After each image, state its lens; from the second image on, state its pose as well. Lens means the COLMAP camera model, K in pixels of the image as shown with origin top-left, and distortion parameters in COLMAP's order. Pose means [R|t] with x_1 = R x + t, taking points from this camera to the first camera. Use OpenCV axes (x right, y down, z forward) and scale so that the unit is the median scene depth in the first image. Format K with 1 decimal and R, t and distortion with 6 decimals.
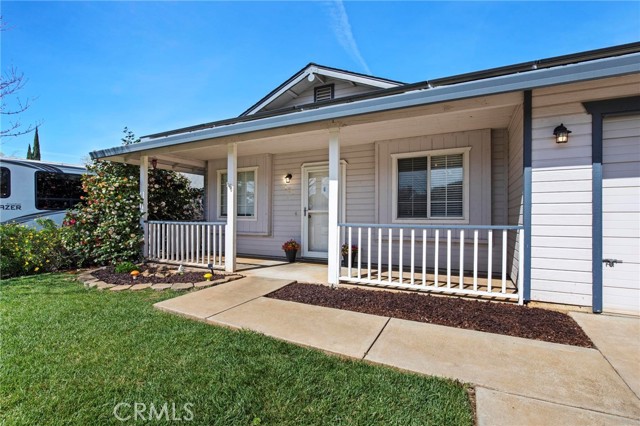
lens RADIAL K [[295.3, 0, 321.0], [0, 295.3, 215.0], [0, 0, 1]] dist [-0.010880, 0.000263]
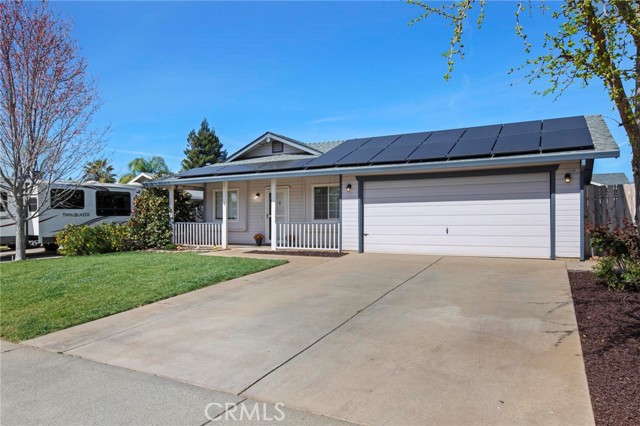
lens RADIAL K [[423.2, 0, 319.0], [0, 423.2, 217.6], [0, 0, 1]] dist [0.002689, 0.000167]
pose [[0.999453, -0.008569, -0.031943, 0.337039], [0.008601, 0.999963, 0.000869, -0.002887], [0.031935, -0.001143, 0.999489, -1.481742]]
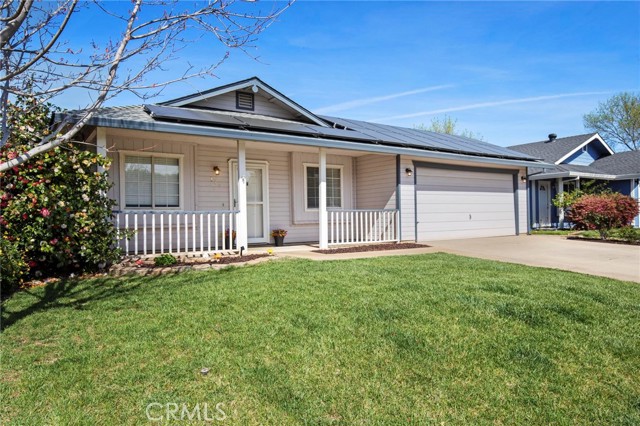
lens RADIAL K [[423.2, 0, 318.8], [0, 423.2, 213.3], [0, 0, 1]] dist [0.002689, 0.000167]
pose [[0.492934, -0.003127, 0.870061, -1.356064], [0.011474, 0.999930, -0.002906, 0.038717], [-0.869991, 0.011415, 0.492935, -0.052089]]
